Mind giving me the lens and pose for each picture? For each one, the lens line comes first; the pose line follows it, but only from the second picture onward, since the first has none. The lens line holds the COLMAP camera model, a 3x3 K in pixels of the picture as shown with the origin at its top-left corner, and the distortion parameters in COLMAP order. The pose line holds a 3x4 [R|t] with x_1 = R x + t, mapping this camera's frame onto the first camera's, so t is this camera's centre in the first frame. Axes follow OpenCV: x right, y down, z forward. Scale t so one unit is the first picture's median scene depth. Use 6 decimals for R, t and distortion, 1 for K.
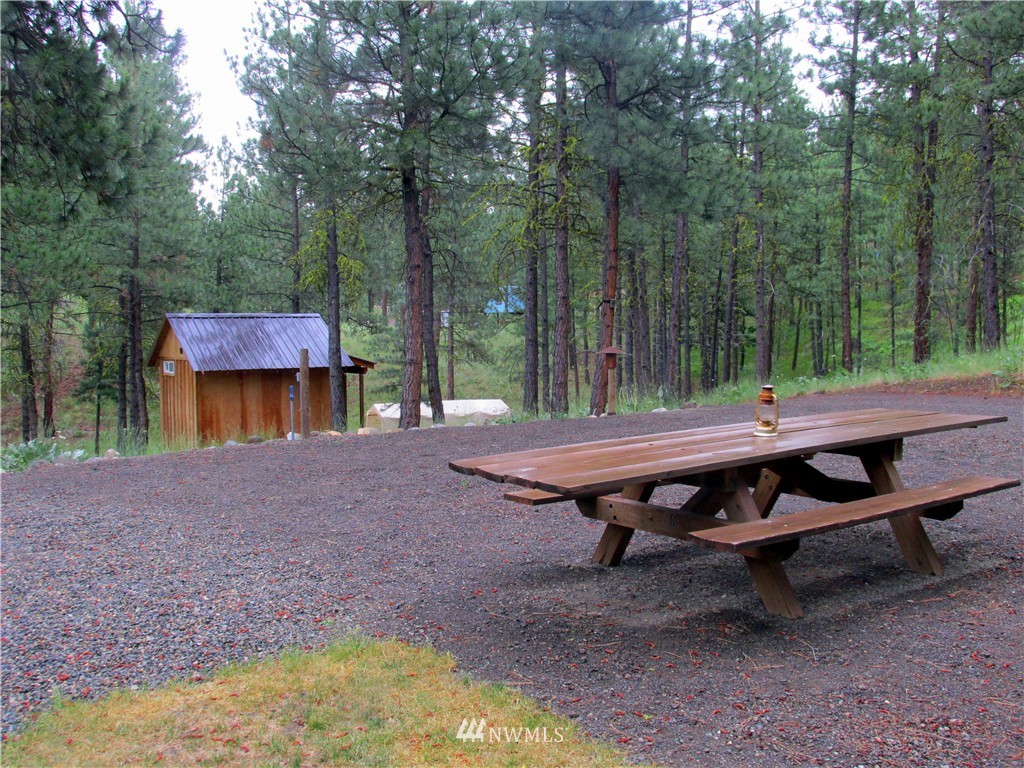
lens RADIAL K [[1001.0, 0, 512.0], [0, 1001.0, 384.0], [0, 0, 1]] dist [-0.009299, -0.008035]
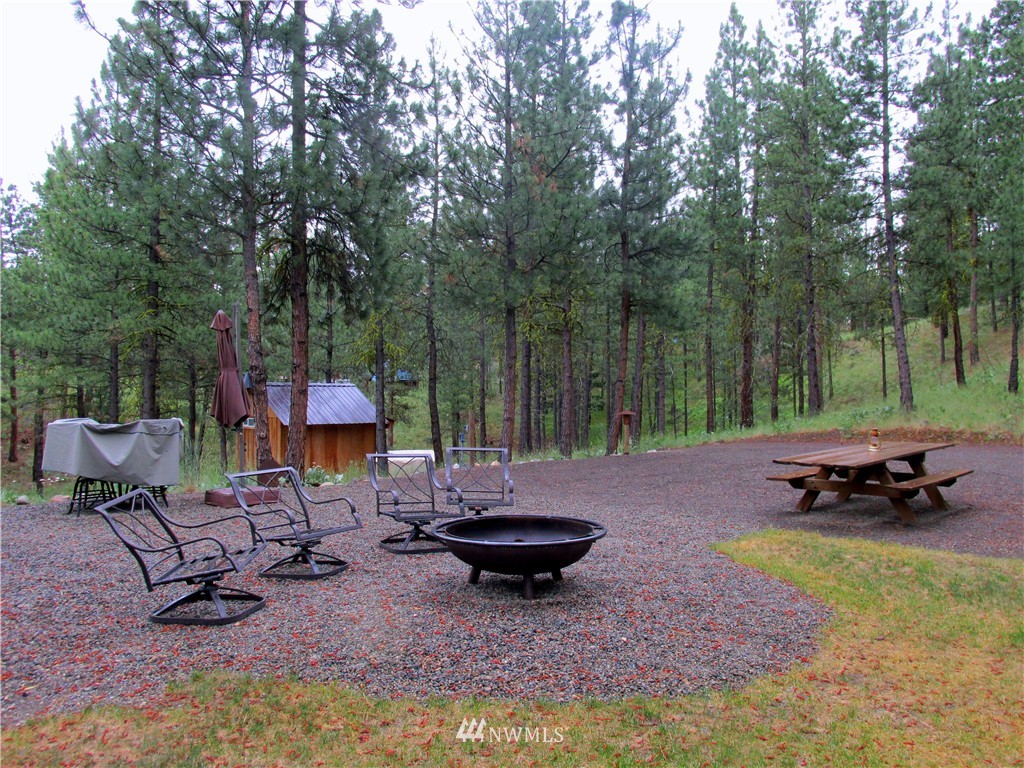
lens RADIAL K [[849.2, 0, 512.0], [0, 849.2, 384.0], [0, 0, 1]] dist [0.003160, 0.000891]
pose [[0.981328, 0.014663, 0.191782, -0.290605], [-0.001691, 0.997709, -0.067628, 0.010629], [-0.192334, 0.066041, 0.979105, -0.228439]]
